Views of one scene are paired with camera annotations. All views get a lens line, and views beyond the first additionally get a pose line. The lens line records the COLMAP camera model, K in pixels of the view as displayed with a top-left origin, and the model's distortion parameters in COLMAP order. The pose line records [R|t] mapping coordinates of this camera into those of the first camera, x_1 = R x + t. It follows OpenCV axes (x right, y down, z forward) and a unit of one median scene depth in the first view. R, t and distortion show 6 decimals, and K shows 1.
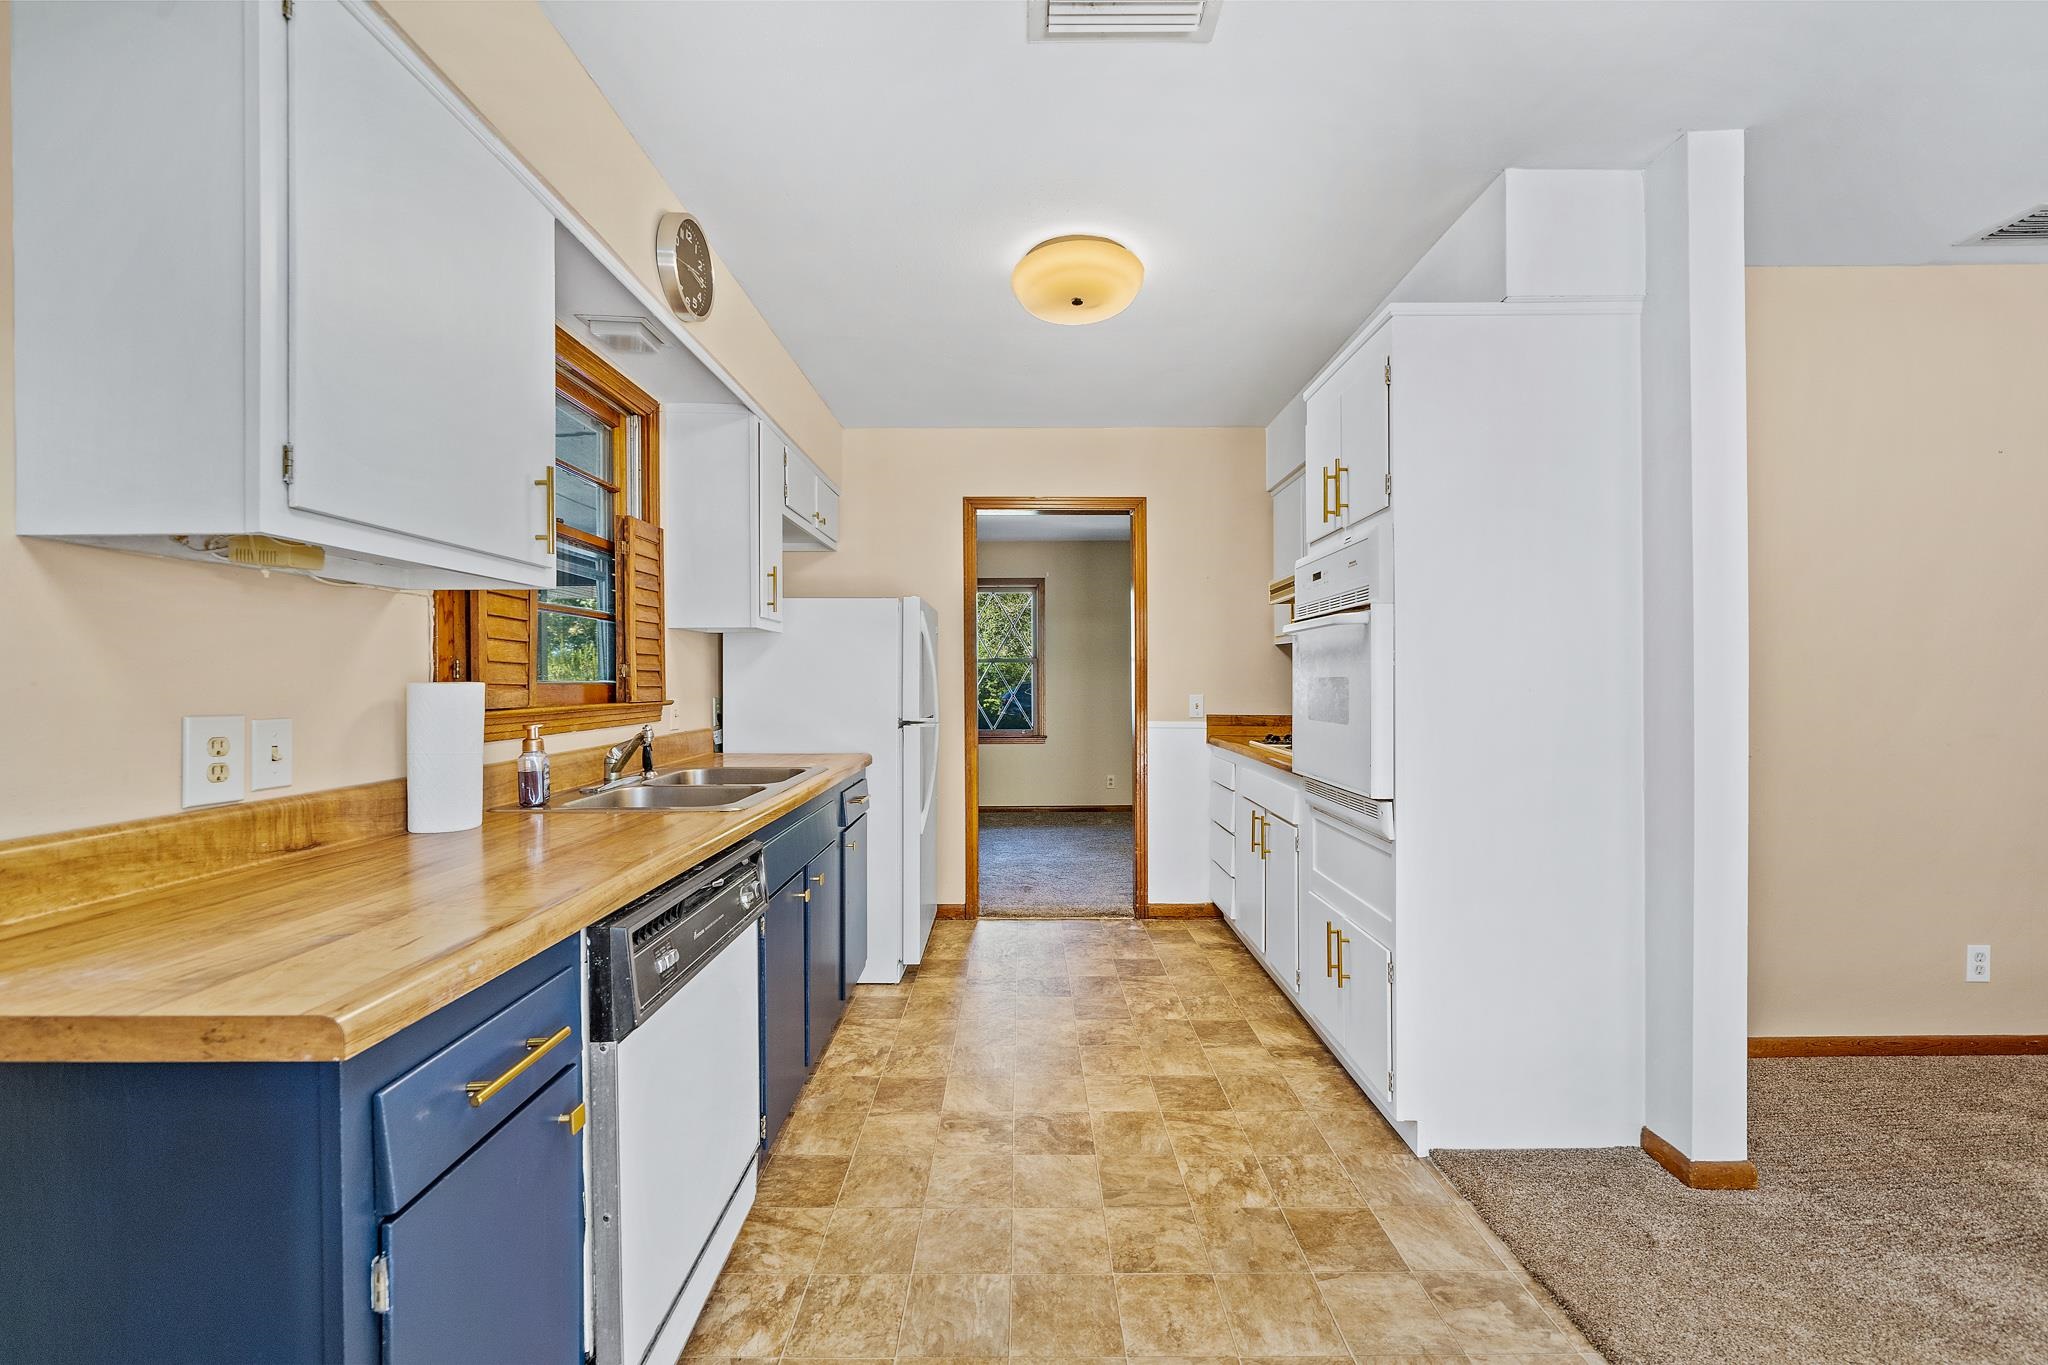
lens RADIAL K [[803.9, 0, 1024.0], [0, 803.9, 690.4], [0, 0, 1]] dist [-0.000900, 0.000535]
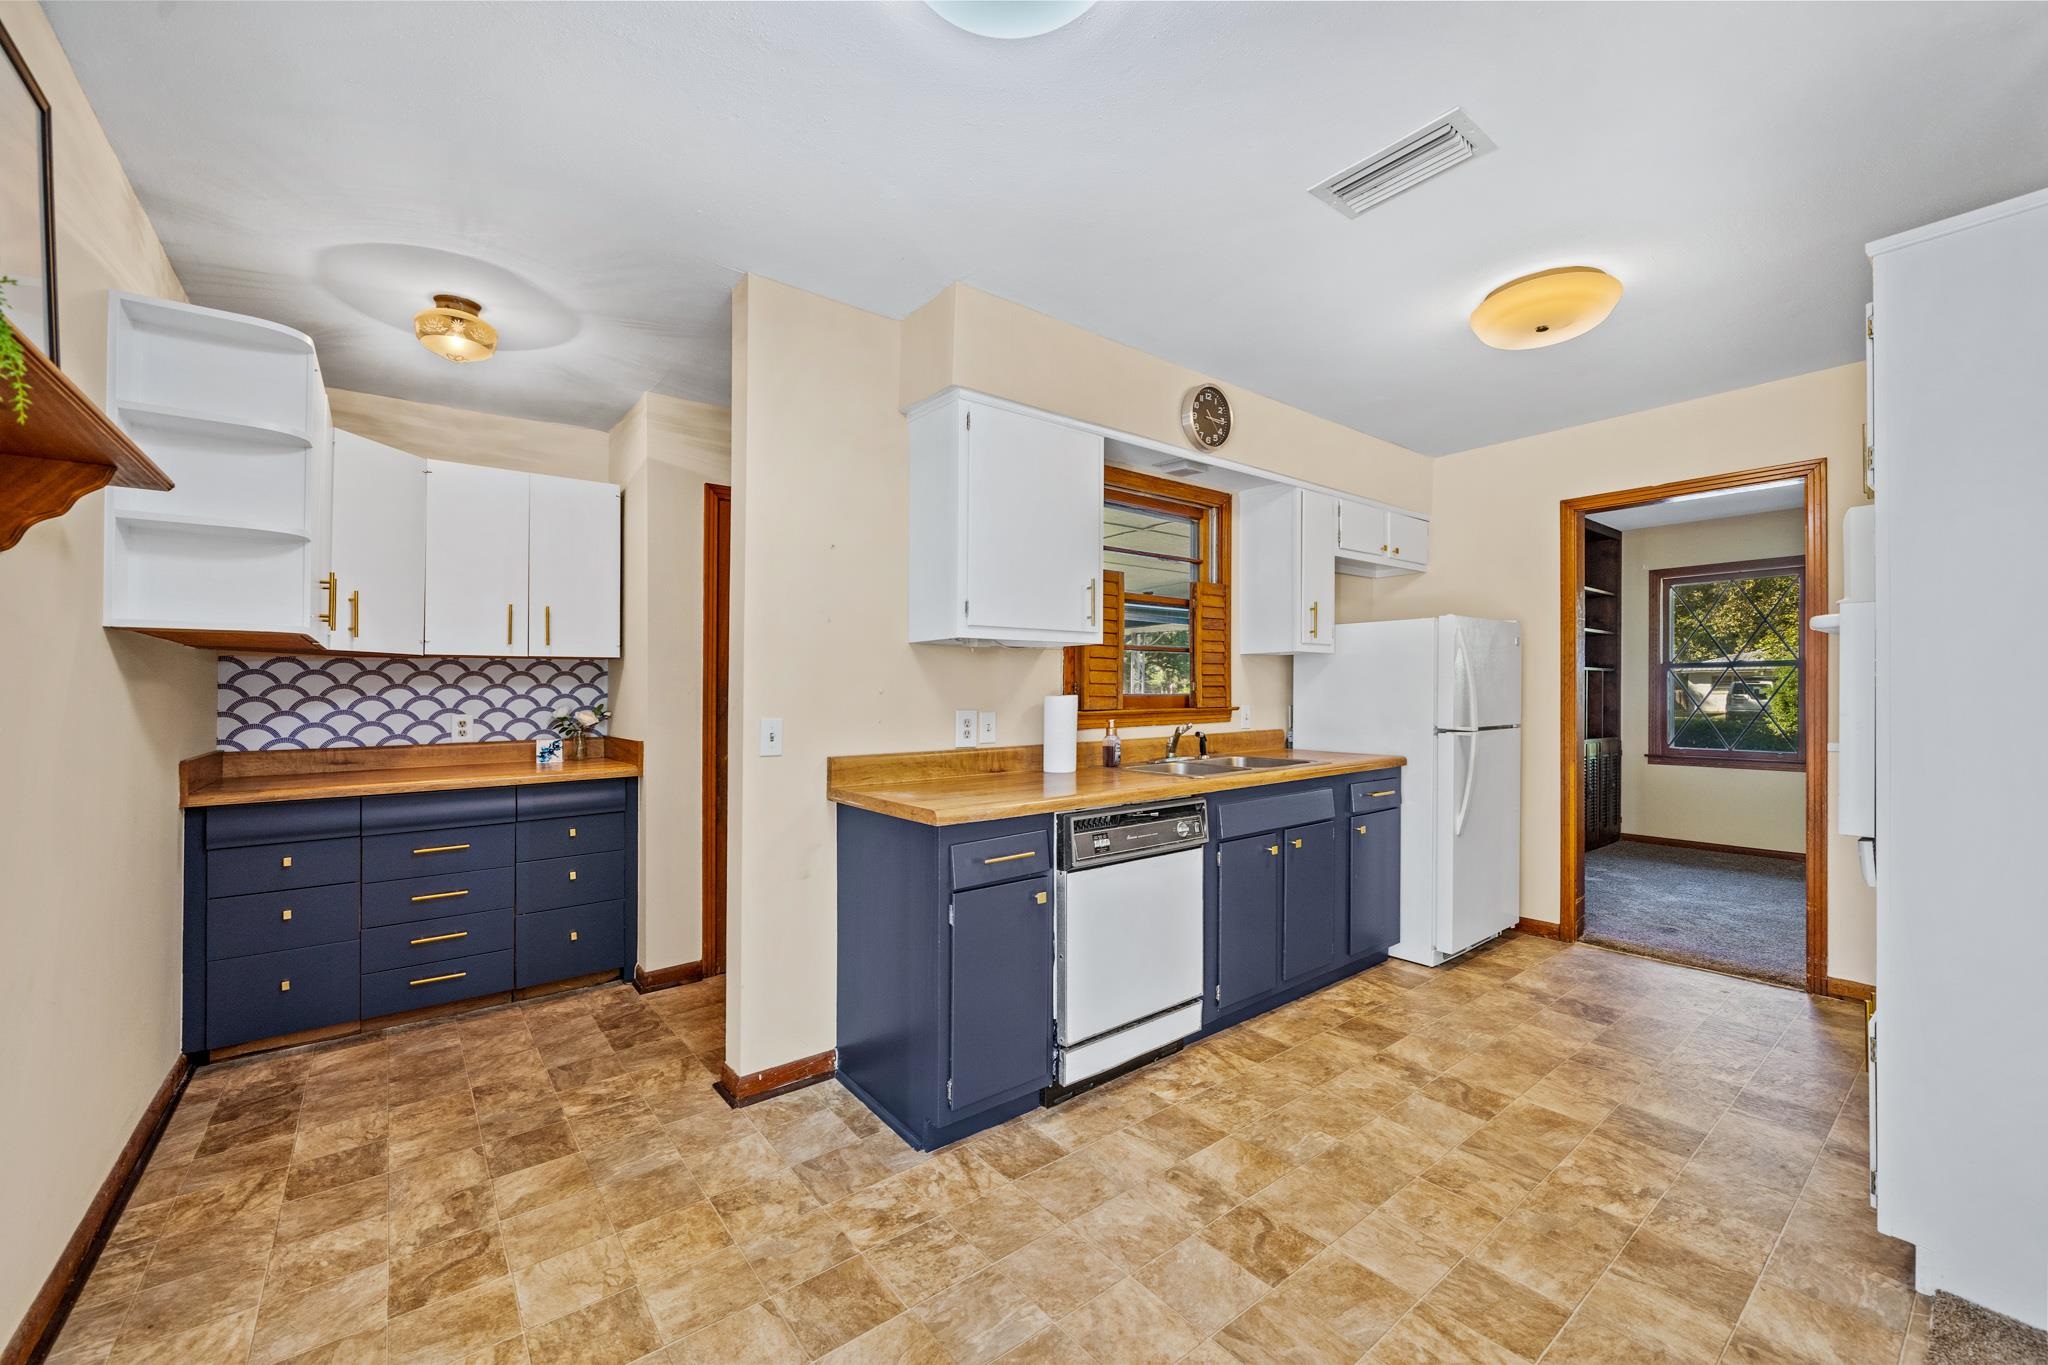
lens RADIAL K [[803.9, 0, 1030.4], [0, 803.9, 679.9], [0, 0, 1]] dist [-0.000900, 0.000535]
pose [[0.628567, -0.010889, -0.777679, 0.551090], [-0.005683, 0.999811, -0.018592, -0.008515], [0.777735, 0.016106, 0.628386, -0.196323]]
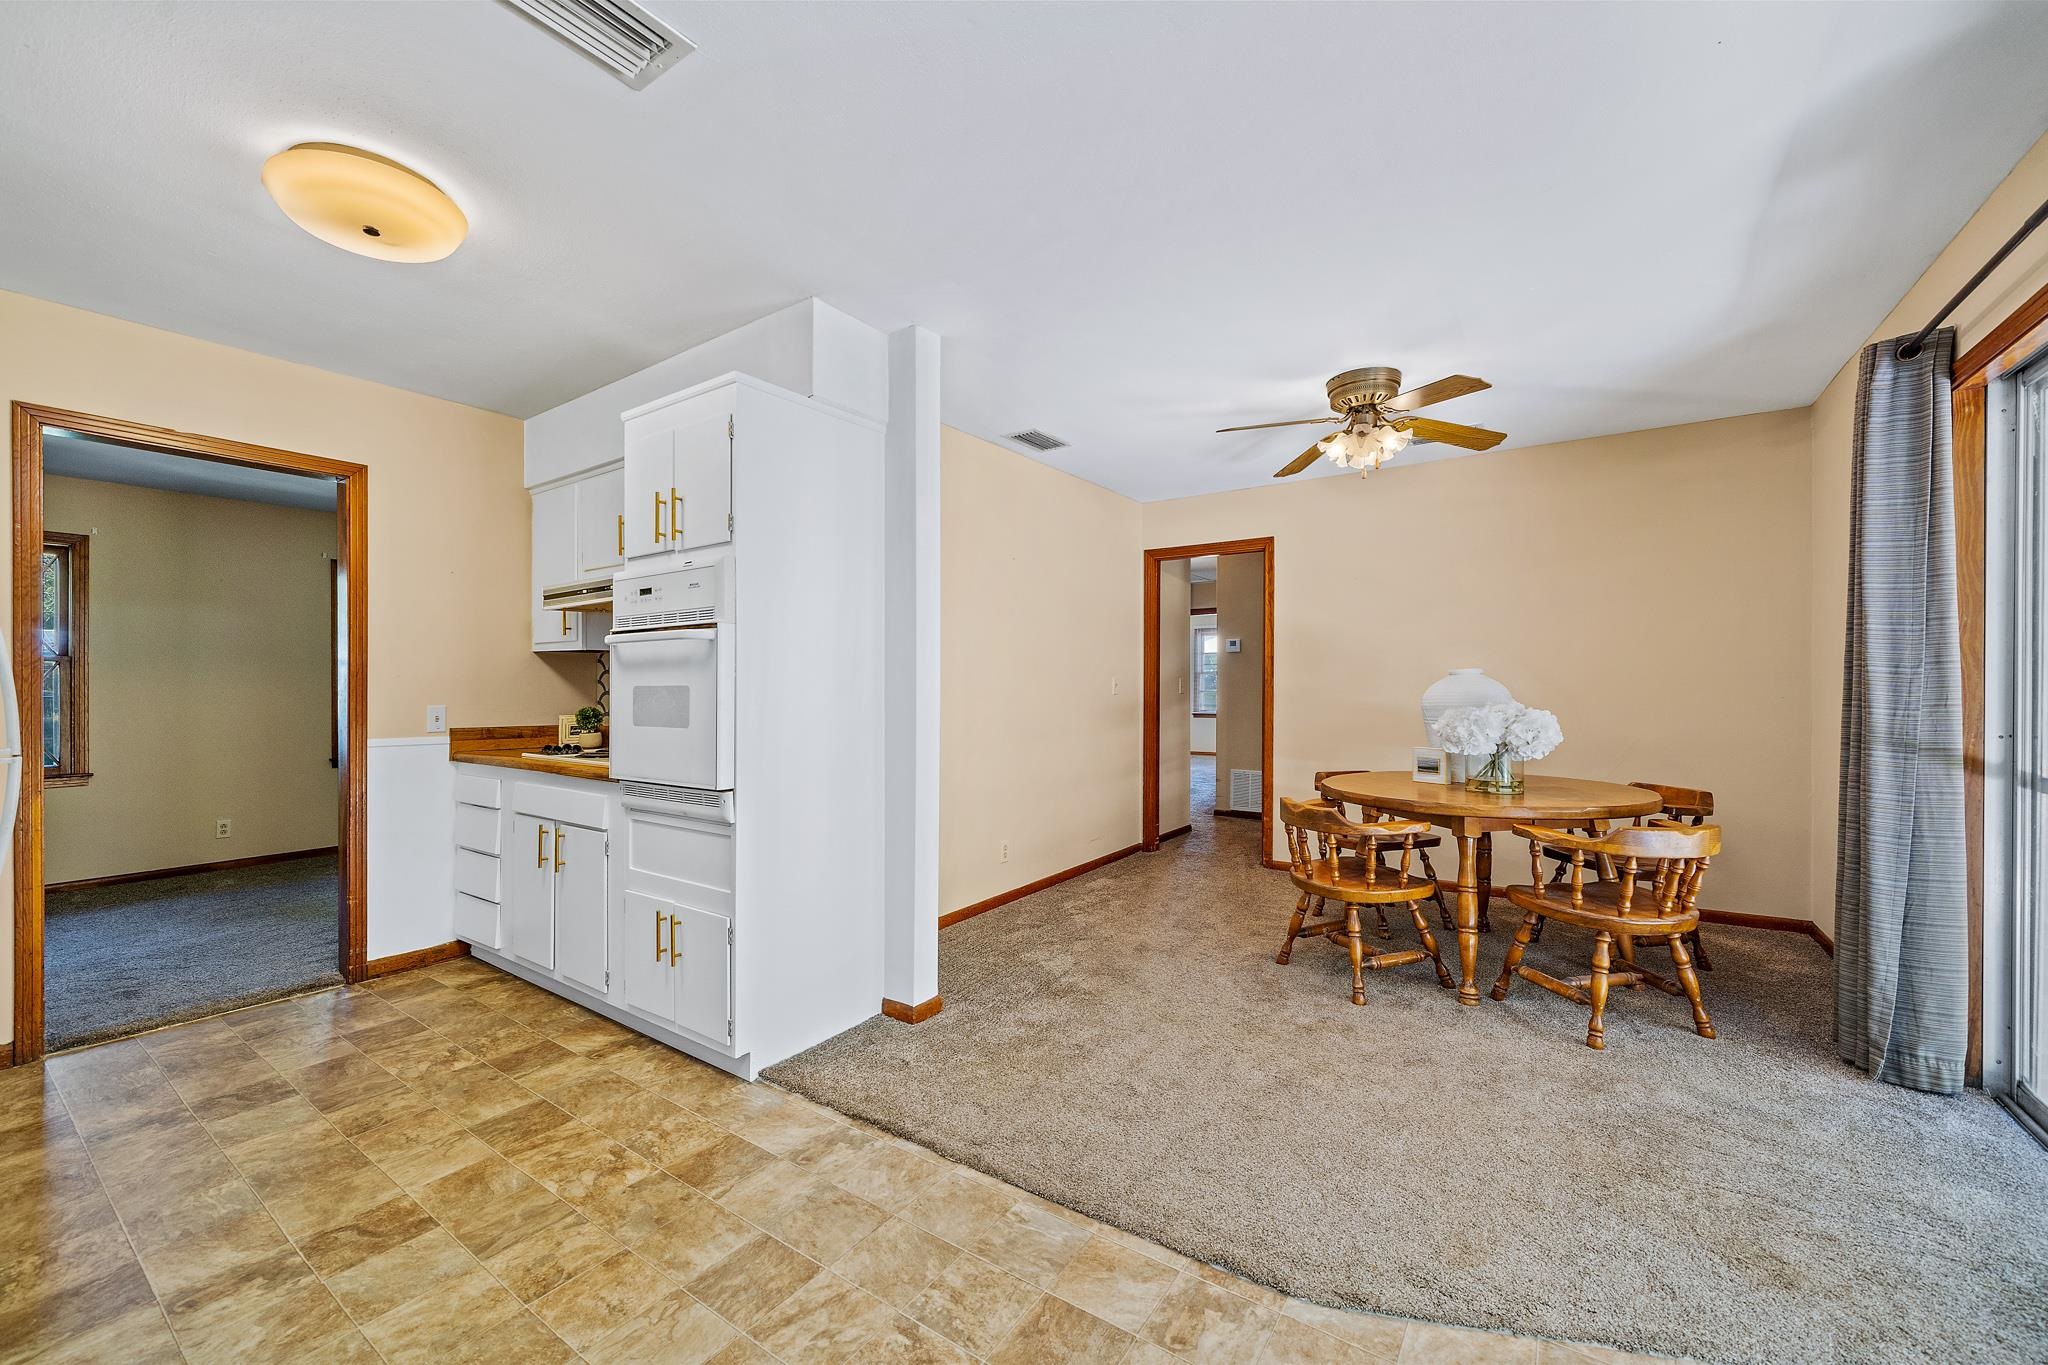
lens RADIAL K [[803.9, 0, 1011.4], [0, 803.9, 716.0], [0, 0, 1]] dist [-0.000900, 0.000535]
pose [[0.579501, -0.028105, 0.814487, -0.247088], [0.011152, 0.999585, 0.026558, 0.000801], [-0.814895, -0.006307, 0.579574, -0.020104]]
